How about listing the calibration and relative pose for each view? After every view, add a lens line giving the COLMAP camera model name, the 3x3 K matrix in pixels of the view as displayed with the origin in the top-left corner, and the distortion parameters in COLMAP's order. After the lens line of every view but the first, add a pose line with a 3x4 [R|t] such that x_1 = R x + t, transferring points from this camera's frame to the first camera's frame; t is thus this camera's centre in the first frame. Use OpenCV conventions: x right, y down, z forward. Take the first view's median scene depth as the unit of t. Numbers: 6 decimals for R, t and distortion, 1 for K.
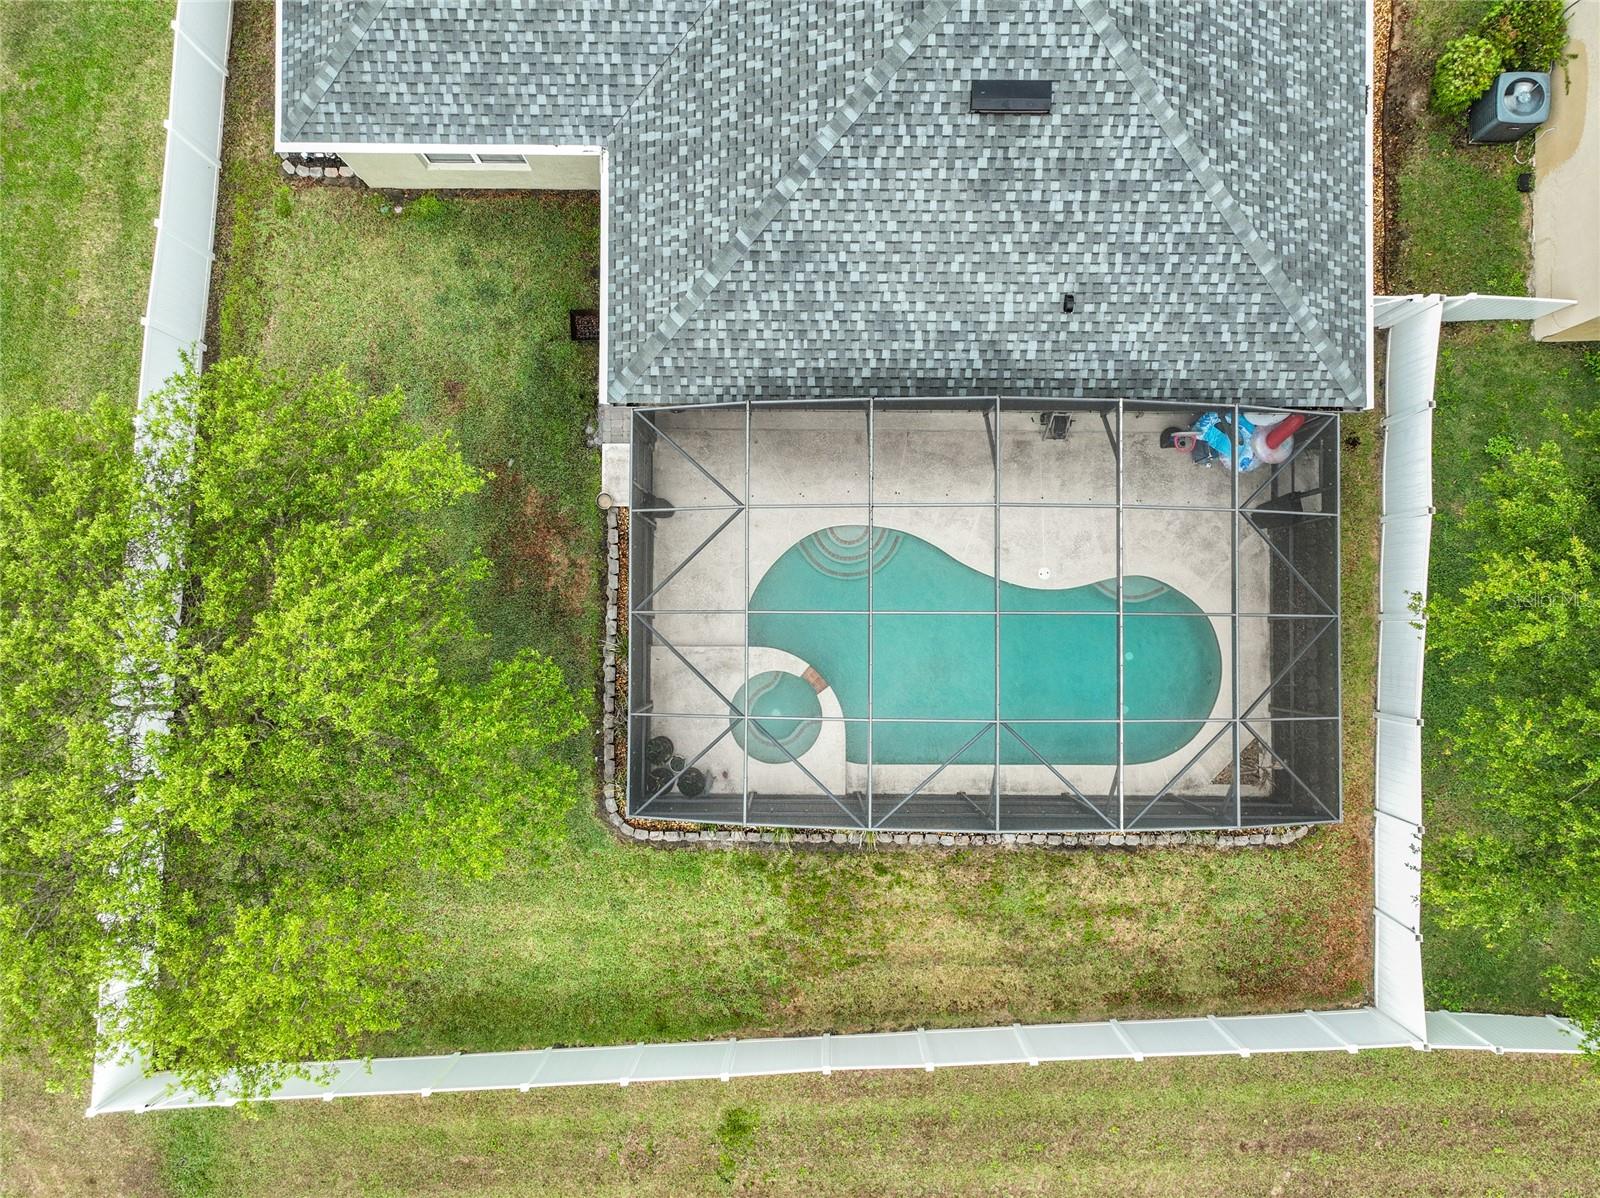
lens RADIAL K [[1107.6, 0, 800.0], [0, 1107.6, 599.0], [0, 0, 1]] dist [0.005820, 0.007502]
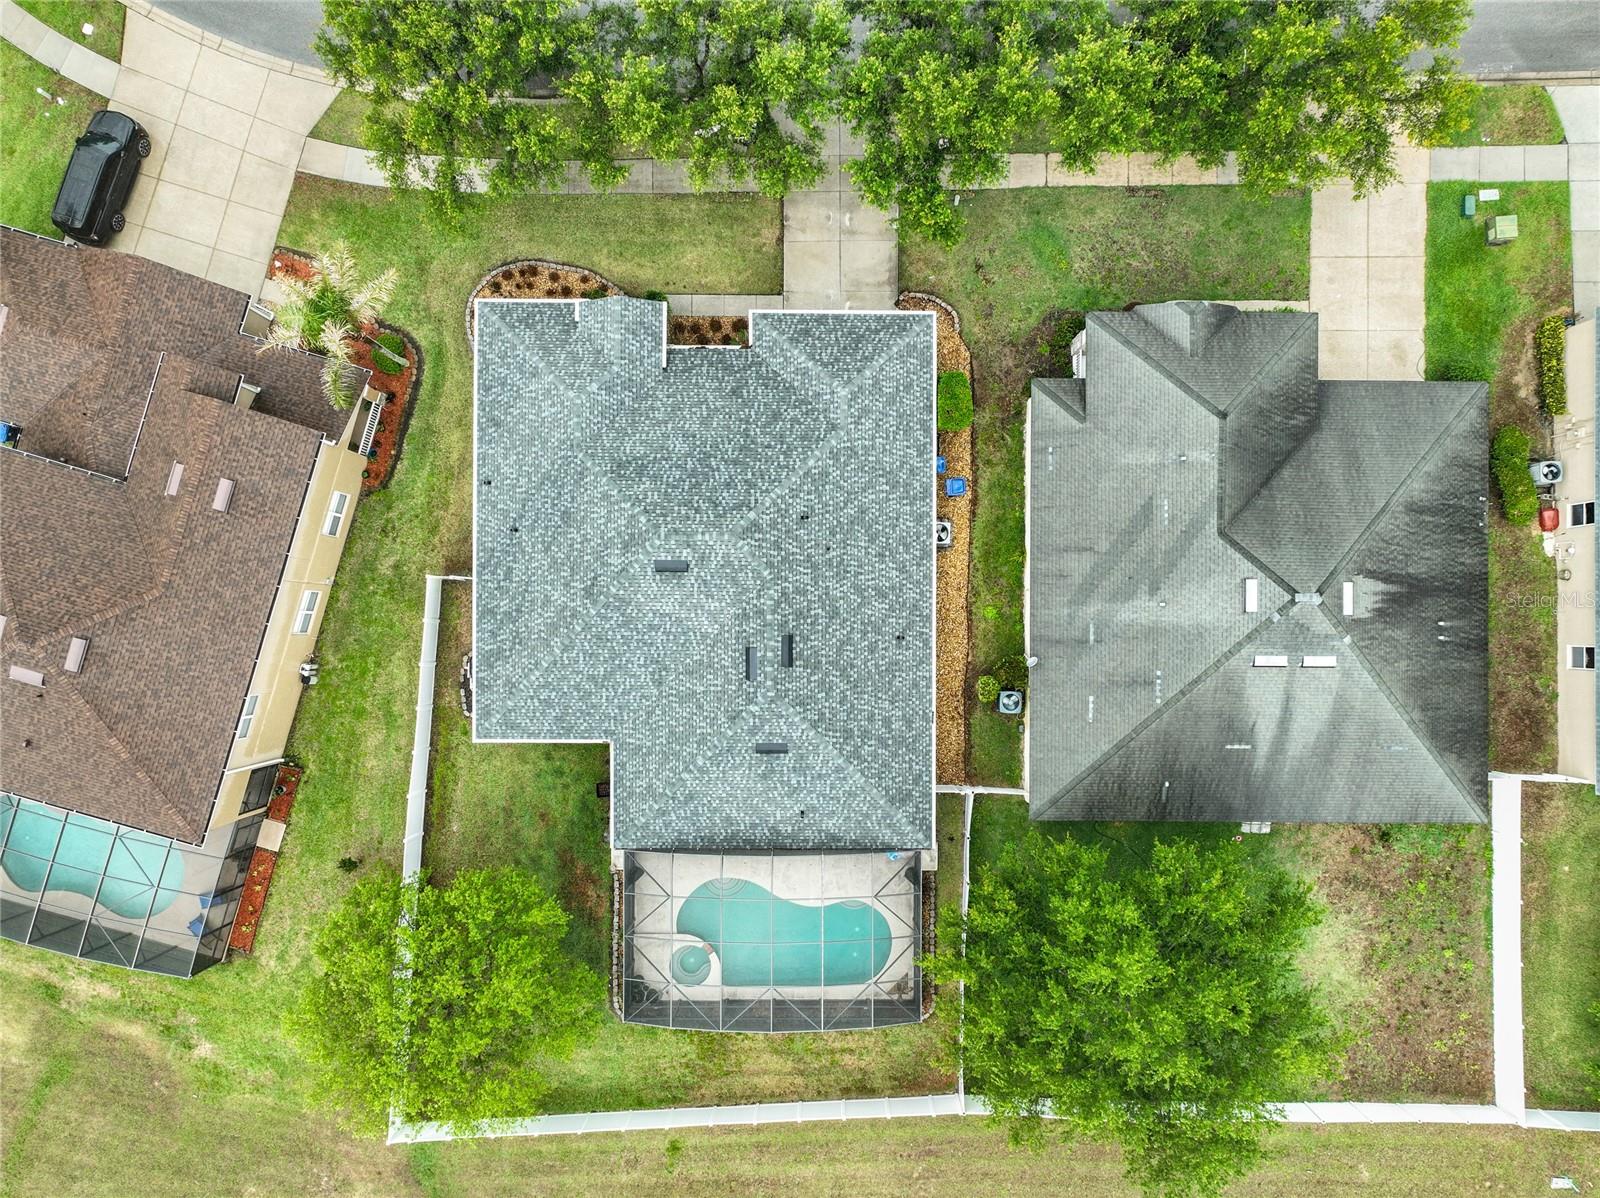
lens RADIAL K [[1121.5, 0, 804.5], [0, 1121.5, 623.1], [0, 0, 1]] dist [0.011078, -0.001658]
pose [[0.999989, -0.004613, -0.001206, 0.211796], [0.004638, 0.999760, 0.021412, -0.622904], [0.001107, -0.021417, 0.999770, -1.228392]]
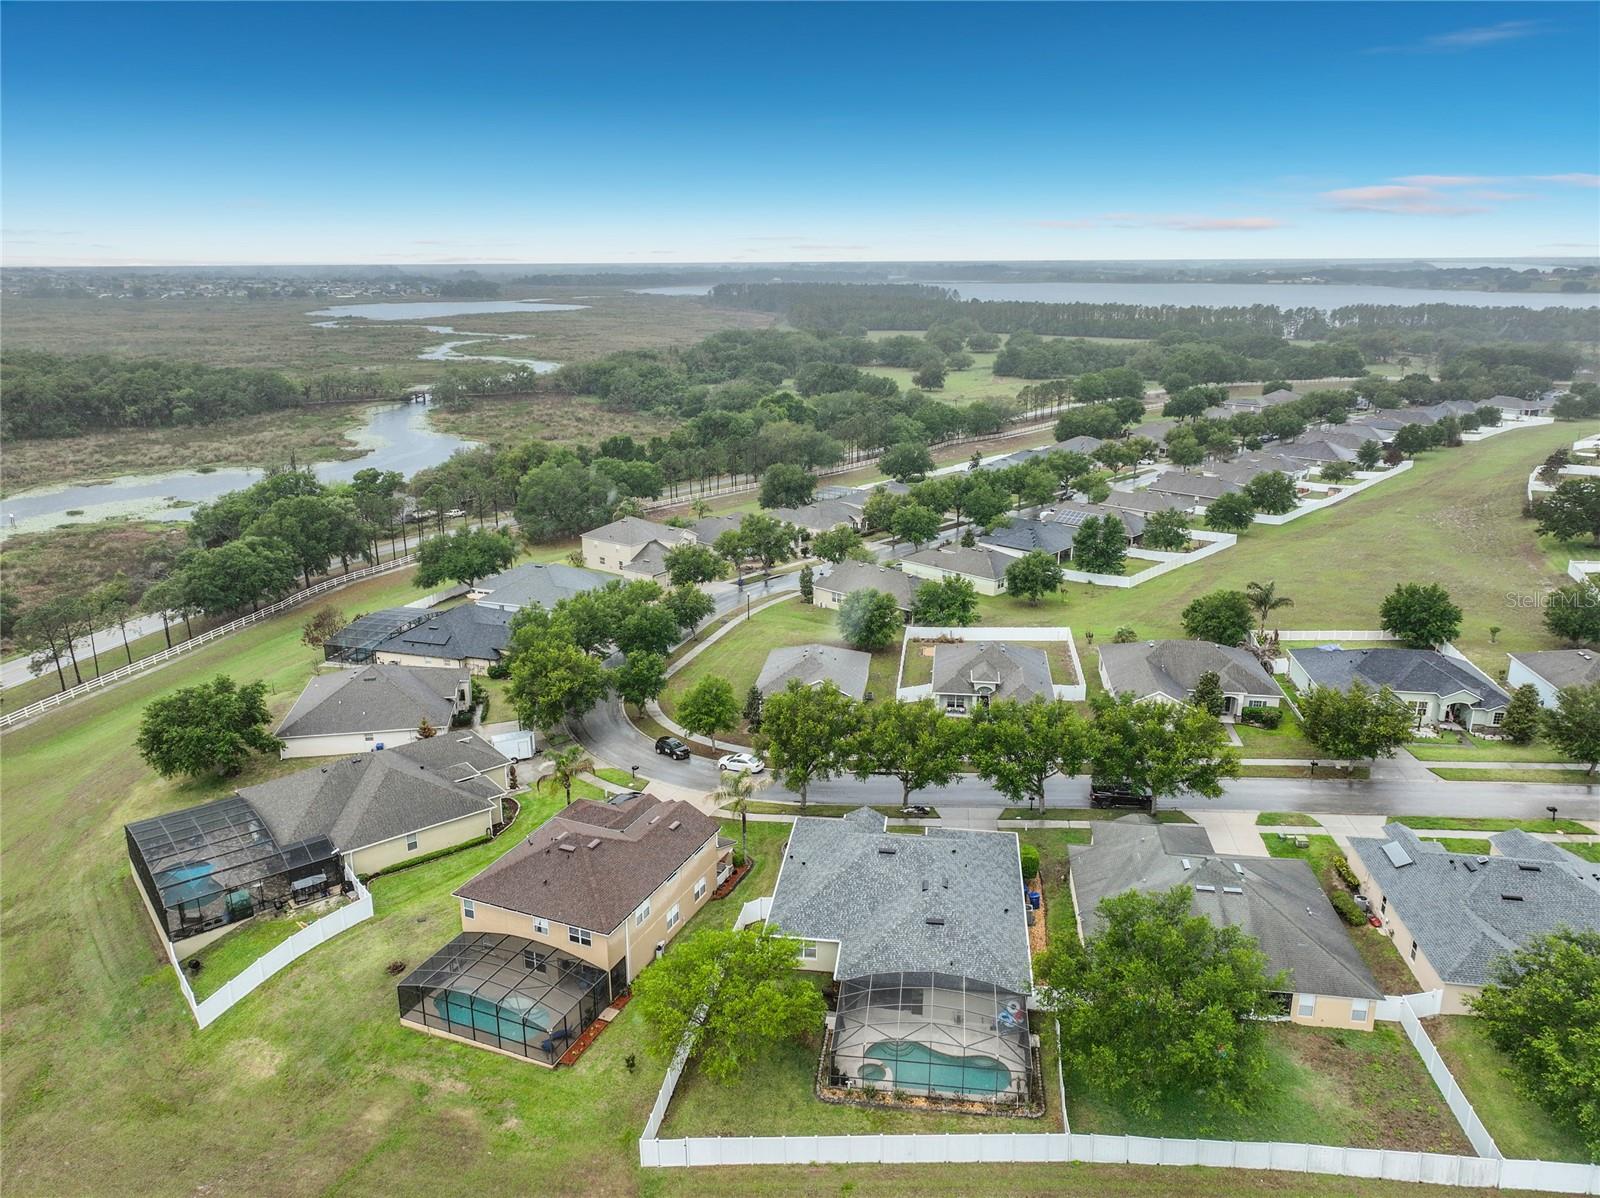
lens RADIAL K [[1107.6, 0, 800.0], [0, 1107.6, 599.0], [0, 0, 1]] dist [0.005820, 0.007502]
pose [[0.991709, 0.029532, -0.125062, 0.133655], [-0.127911, 0.320078, -0.938717, 2.713836], [0.012308, 0.946931, 0.321202, -1.347105]]
